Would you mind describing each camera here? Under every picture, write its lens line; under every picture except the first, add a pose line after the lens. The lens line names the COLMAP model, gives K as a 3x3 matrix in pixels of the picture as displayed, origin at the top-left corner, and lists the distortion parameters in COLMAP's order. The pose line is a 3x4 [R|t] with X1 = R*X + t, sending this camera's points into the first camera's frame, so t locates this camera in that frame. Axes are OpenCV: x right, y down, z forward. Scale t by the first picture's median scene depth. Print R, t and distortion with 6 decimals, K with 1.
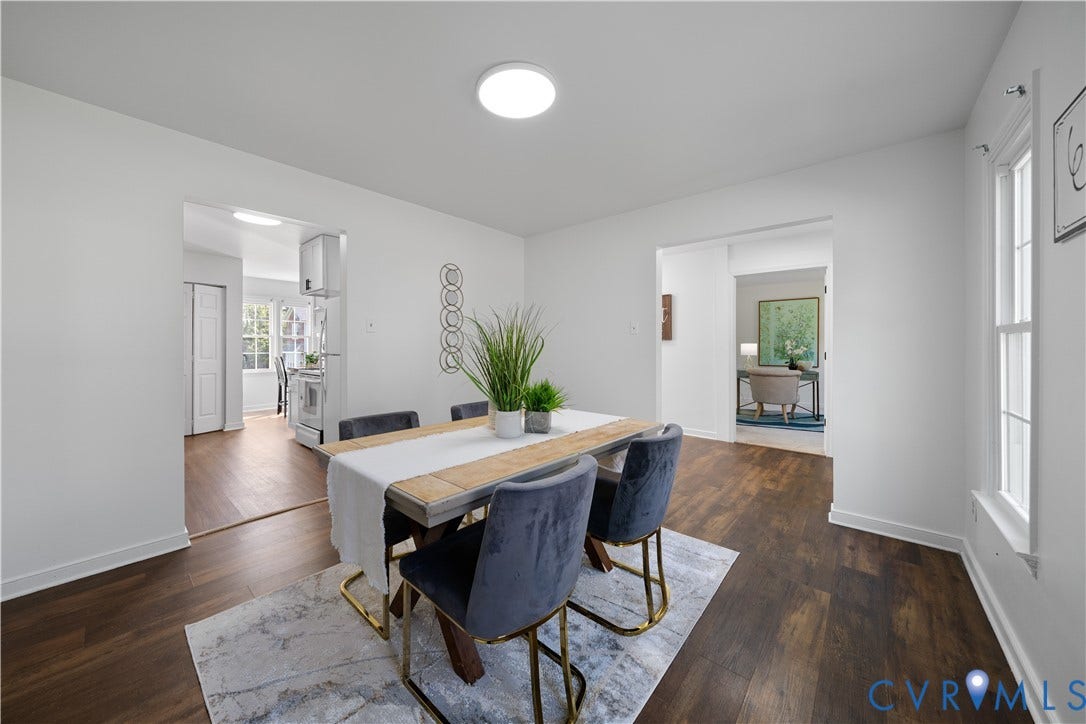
lens RADIAL K [[377.9, 0, 529.9], [0, 377.9, 341.1], [0, 0, 1]] dist [-0.001003, -0.000076]
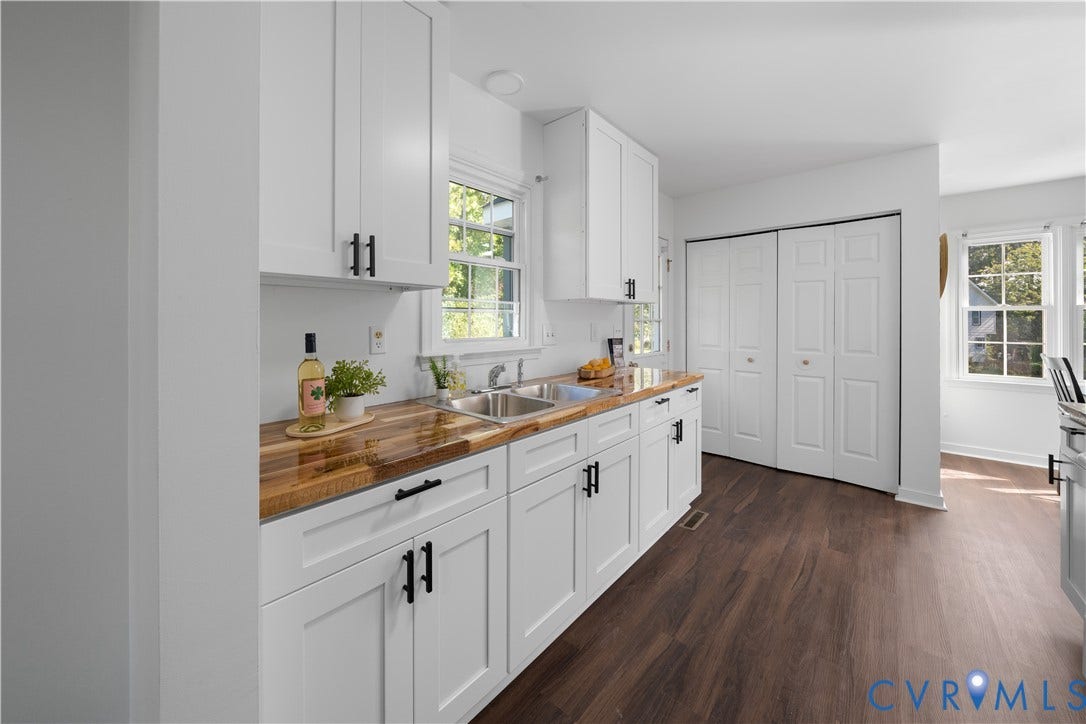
lens RADIAL K [[389.9, 0, 525.0], [0, 389.9, 318.4], [0, 0, 1]] dist [0.000814, -0.000208]
pose [[-0.013881, -0.002741, -0.999900, -0.280721], [0.000969, 0.999996, -0.002755, 0.001280], [0.999903, -0.001007, -0.013878, 0.514855]]
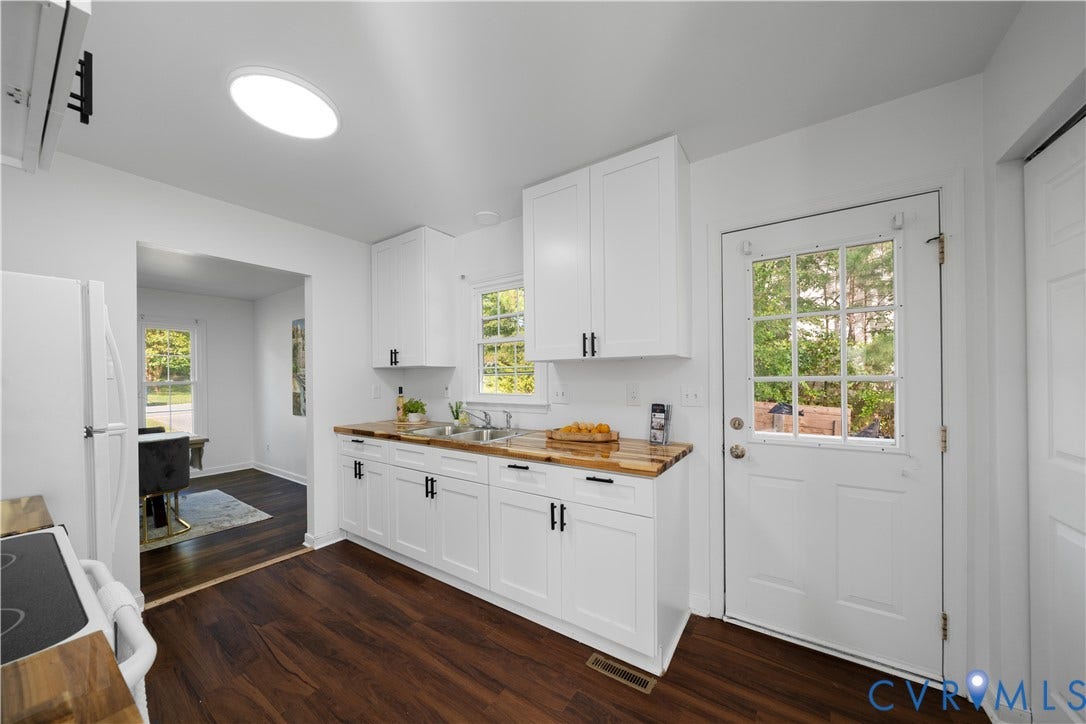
lens RADIAL K [[376.9, 0, 541.4], [0, 376.9, 379.5], [0, 0, 1]] dist [-0.000296, -0.000033]
pose [[-0.991258, 0.011569, -0.131432, -0.685993], [0.011696, 0.999932, -0.000193, 0.000185], [0.131420, -0.001729, -0.991325, 1.057436]]
